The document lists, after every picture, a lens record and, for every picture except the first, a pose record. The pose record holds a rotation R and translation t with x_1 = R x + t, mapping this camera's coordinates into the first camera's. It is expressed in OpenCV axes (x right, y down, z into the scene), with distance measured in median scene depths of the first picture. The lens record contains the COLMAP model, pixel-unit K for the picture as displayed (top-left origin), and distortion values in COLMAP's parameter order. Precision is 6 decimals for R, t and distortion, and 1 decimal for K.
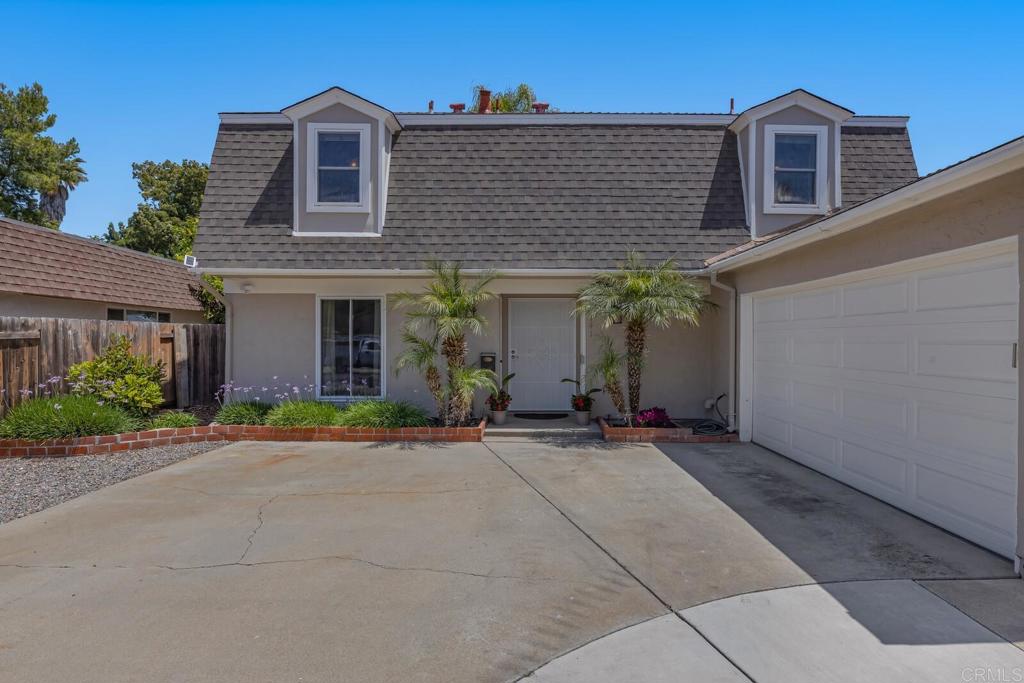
lens RADIAL K [[555.1, 0, 520.7], [0, 555.1, 336.9], [0, 0, 1]] dist [-0.000498, 0.001492]
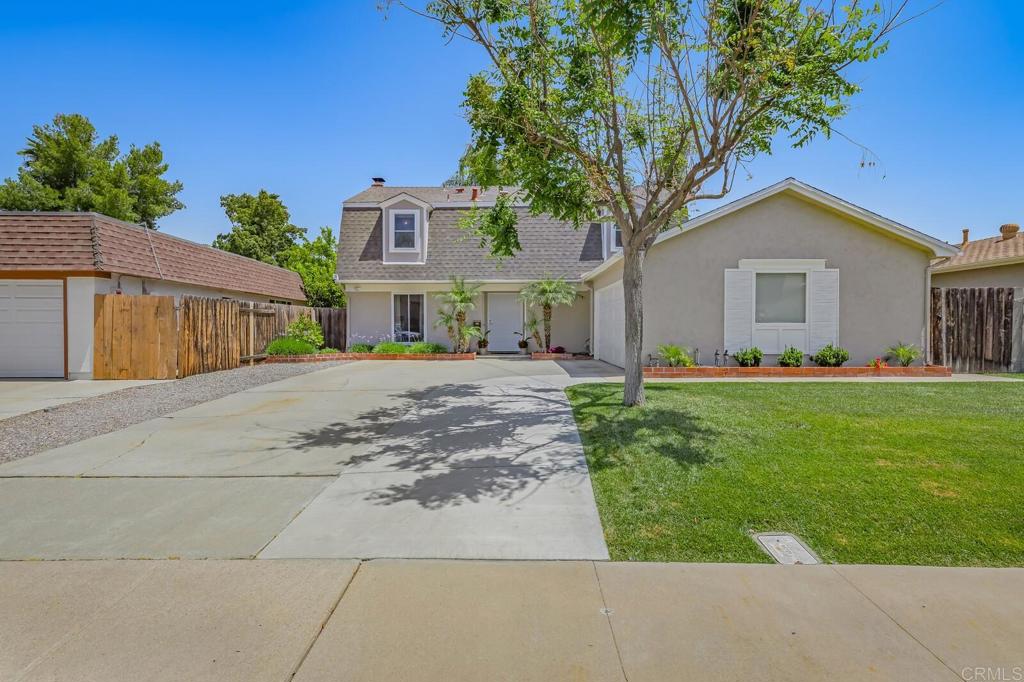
lens RADIAL K [[521.1, 0, 507.8], [0, 521.1, 331.0], [0, 0, 1]] dist [0.005254, 0.000367]
pose [[0.999976, -0.005776, 0.003737, 0.048387], [0.005737, 0.999930, 0.010375, 0.050709], [-0.003797, -0.010353, 0.999939, -0.952488]]
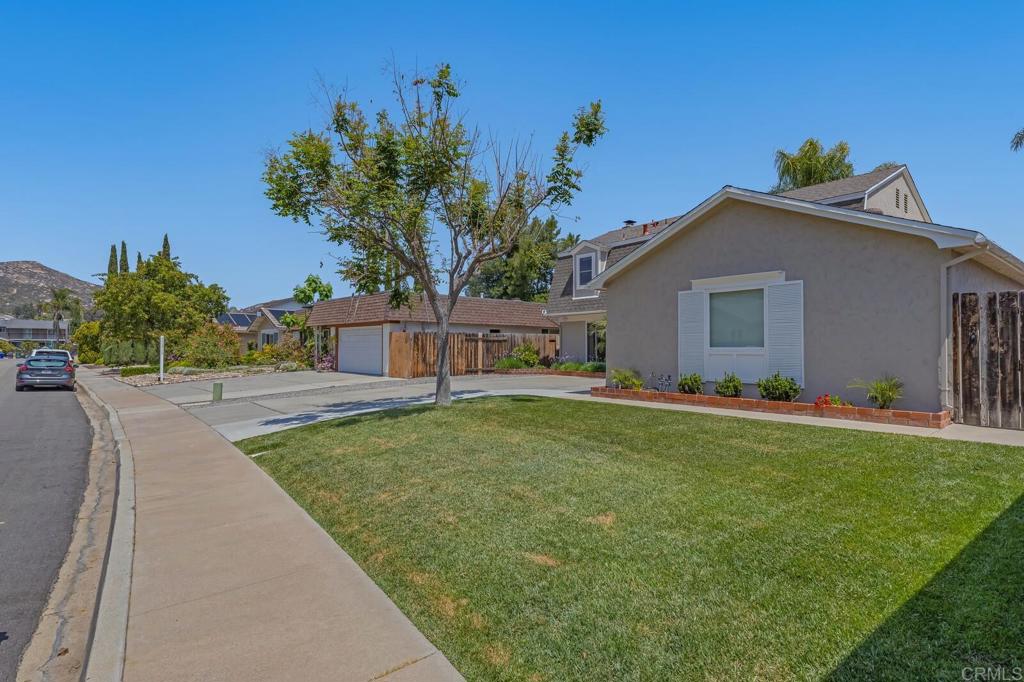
lens RADIAL K [[521.1, 0, 509.1], [0, 521.1, 341.1], [0, 0, 1]] dist [0.005254, 0.000367]
pose [[0.624731, -0.014764, -0.780701, 1.312188], [0.005249, 0.999878, -0.014708, 0.048630], [0.780823, 0.005091, 0.624732, -0.764635]]
